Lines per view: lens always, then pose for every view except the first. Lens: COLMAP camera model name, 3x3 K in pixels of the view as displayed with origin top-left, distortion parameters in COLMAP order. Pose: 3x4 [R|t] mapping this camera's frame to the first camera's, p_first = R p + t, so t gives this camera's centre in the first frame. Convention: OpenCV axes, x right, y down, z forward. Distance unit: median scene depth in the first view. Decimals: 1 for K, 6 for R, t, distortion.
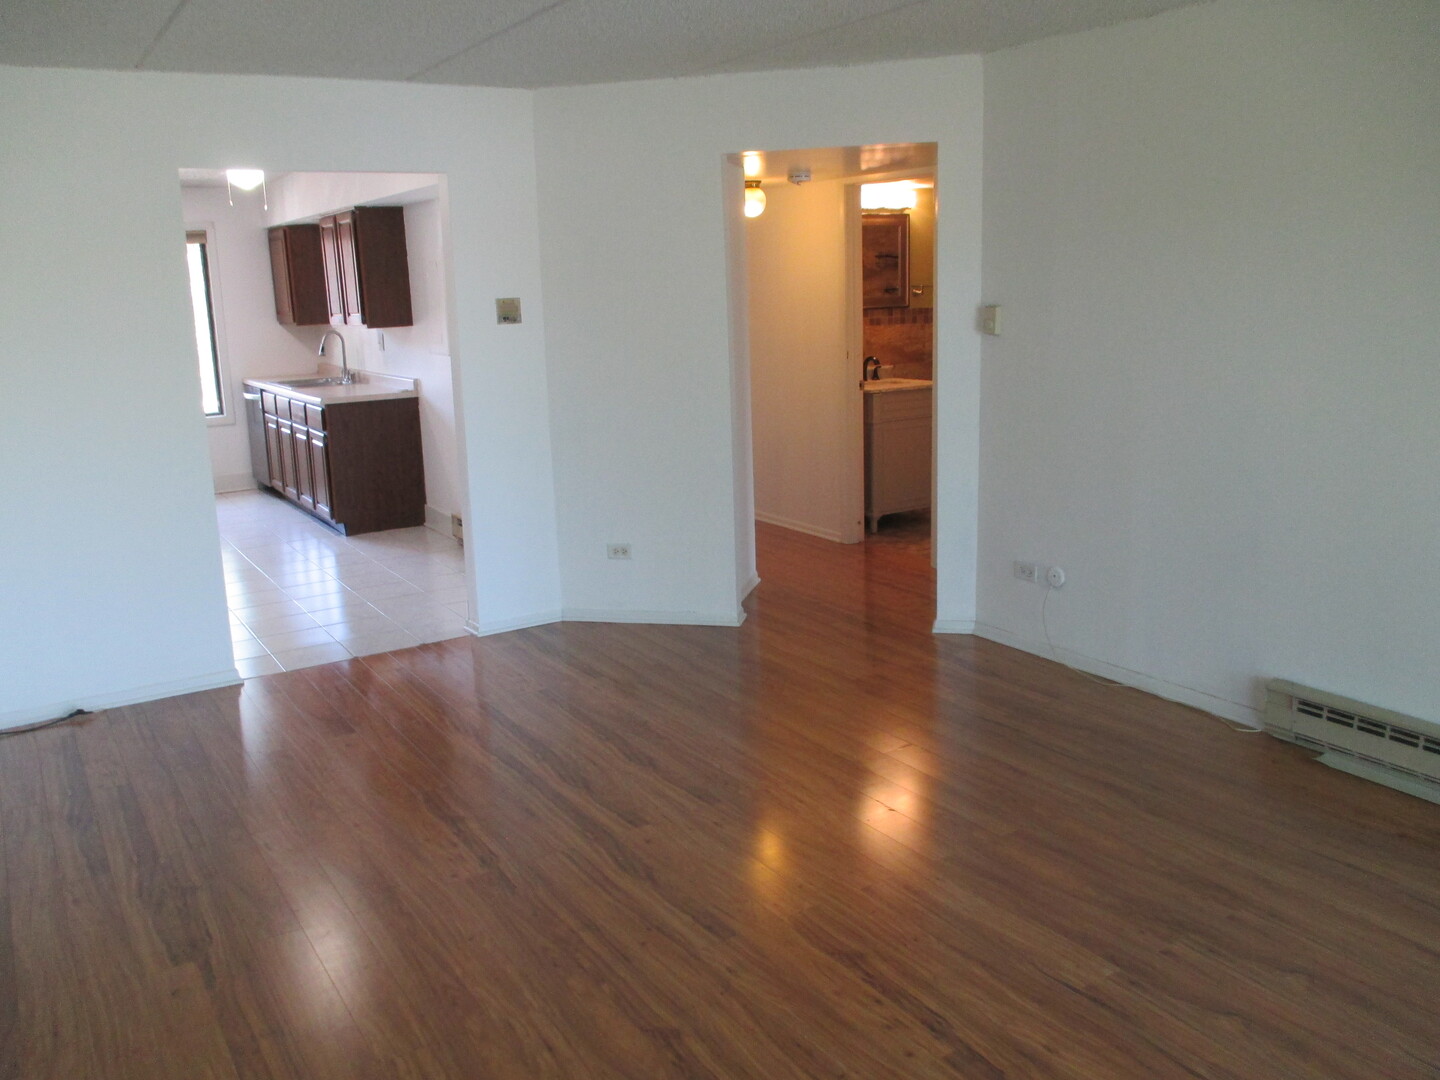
lens RADIAL K [[1188.6, 0, 718.7], [0, 1188.6, 528.5], [0, 0, 1]] dist [-0.034334, -0.004226]
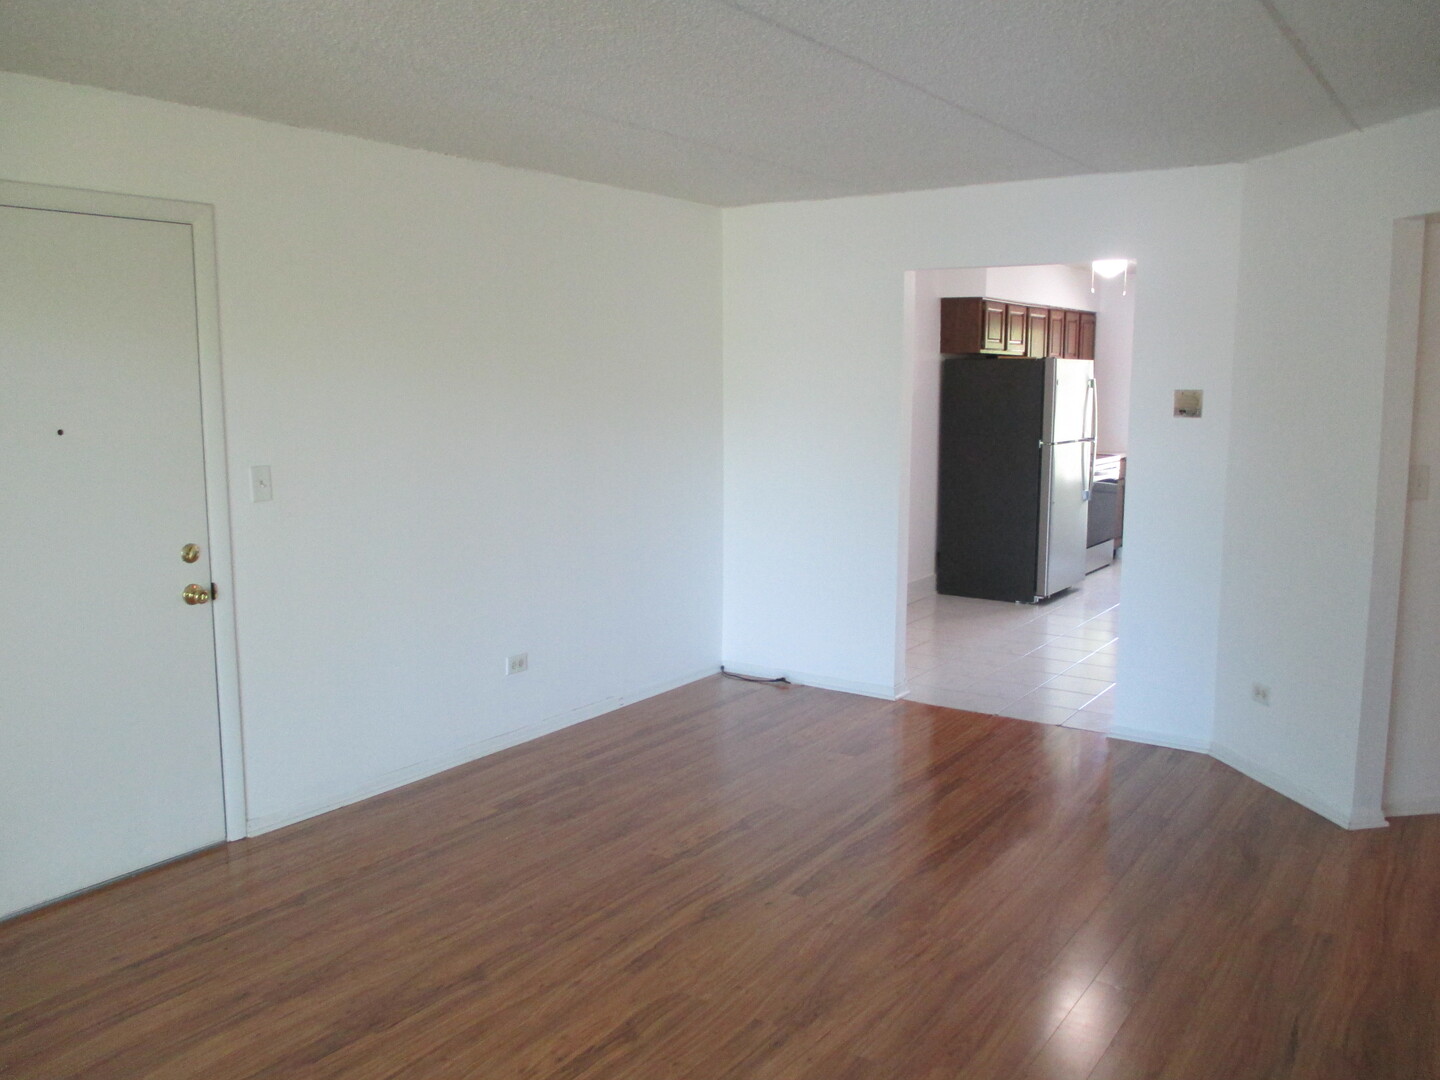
lens RADIAL K [[1188.6, 0, 718.7], [0, 1188.6, 528.5], [0, 0, 1]] dist [-0.034334, -0.004226]
pose [[0.392751, 0.154062, -0.906649, 0.367821], [-0.204075, 0.975889, 0.077424, -0.059174], [0.896716, 0.154616, 0.414721, 0.211981]]
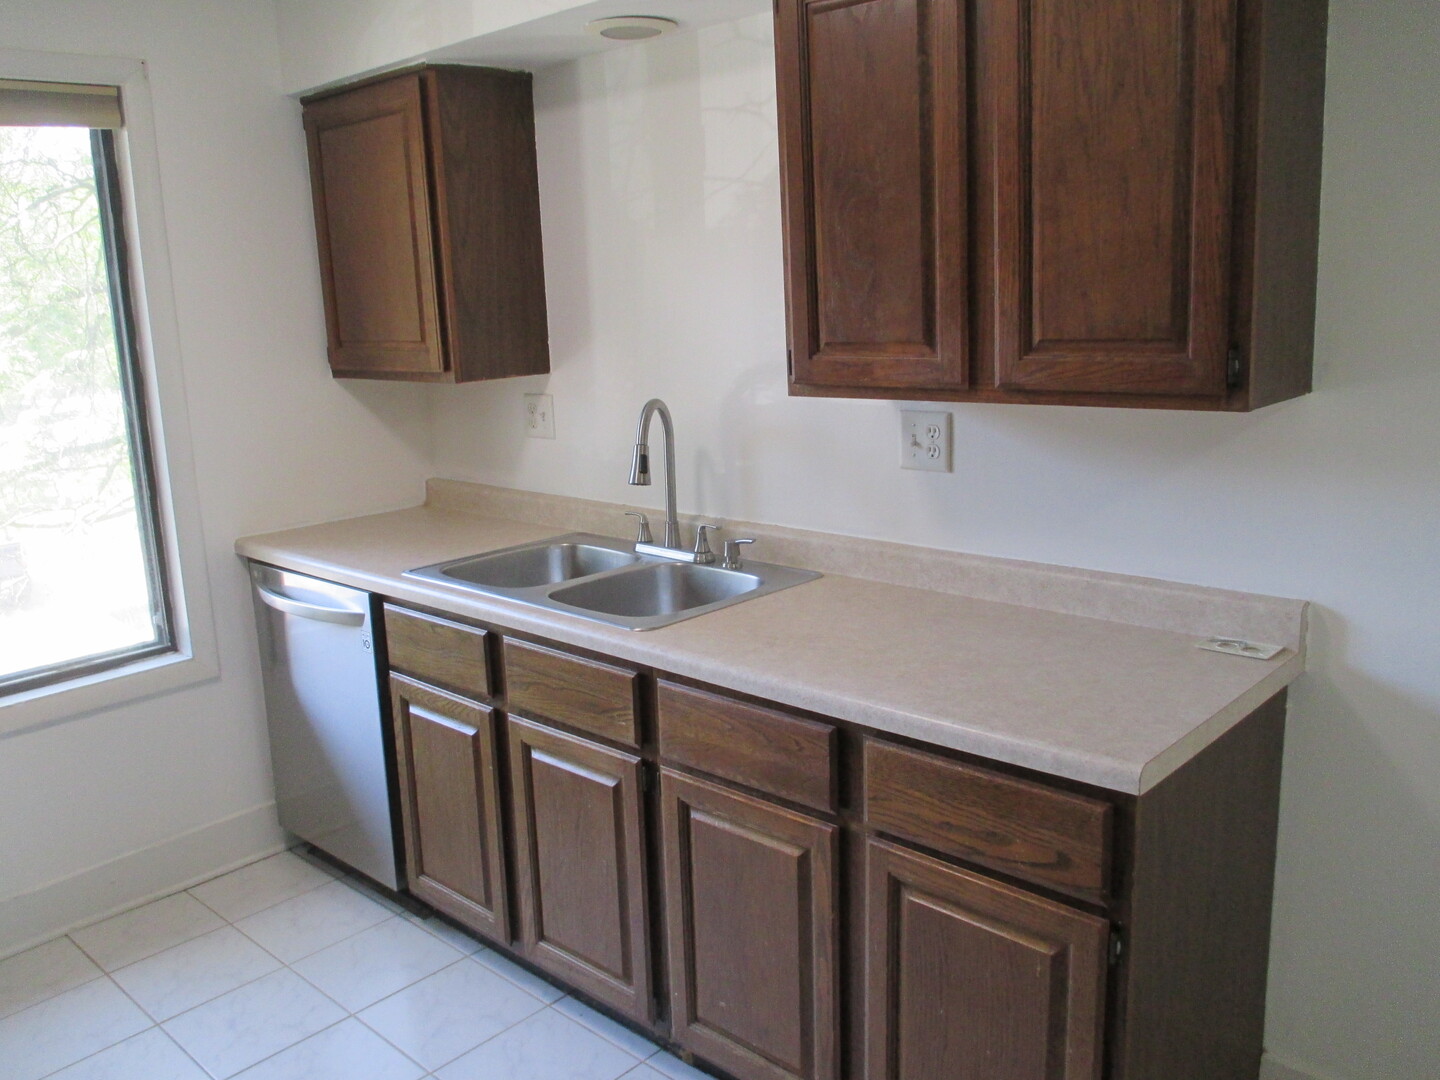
lens RADIAL K [[1188.6, 0, 718.7], [0, 1188.6, 528.5], [0, 0, 1]] dist [-0.034334, -0.004226]
pose [[0.960323, -0.069822, 0.270009, -0.451790], [0.069060, 0.997536, 0.012334, -0.156934], [-0.270205, 0.006802, 0.962779, 0.803589]]
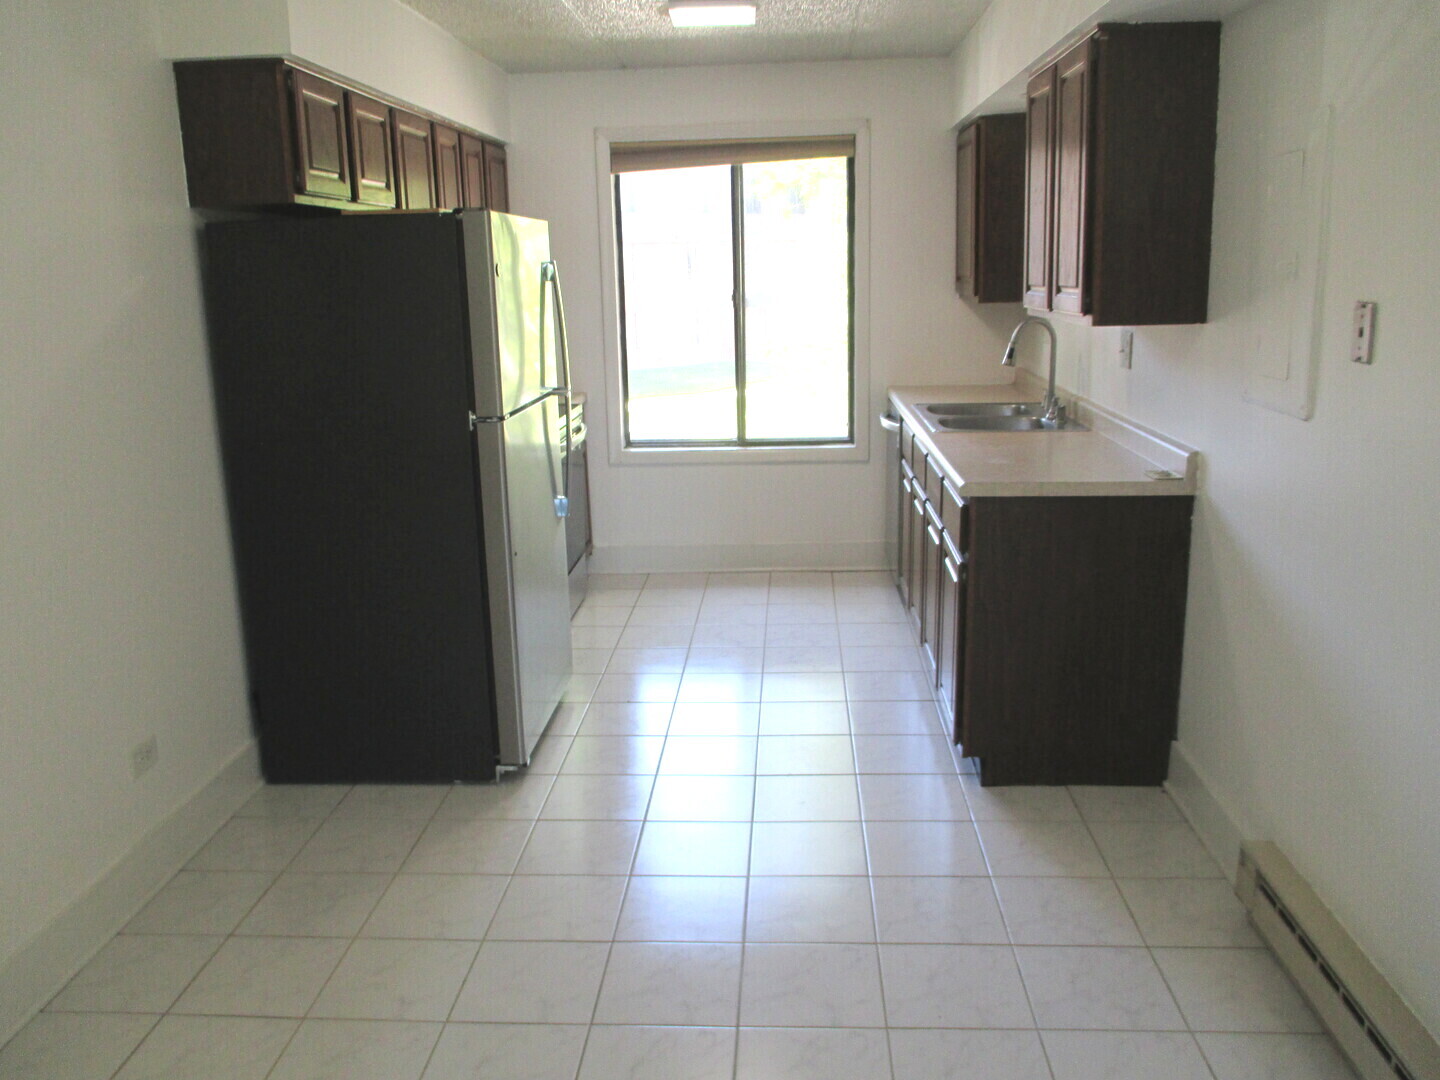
lens RADIAL K [[1188.6, 0, 718.7], [0, 1188.6, 528.5], [0, 0, 1]] dist [-0.034334, -0.004226]
pose [[0.812836, 0.140971, -0.565177, -0.158771], [-0.121829, 0.989957, 0.071708, -0.112672], [0.569610, 0.010568, 0.821847, 0.585635]]
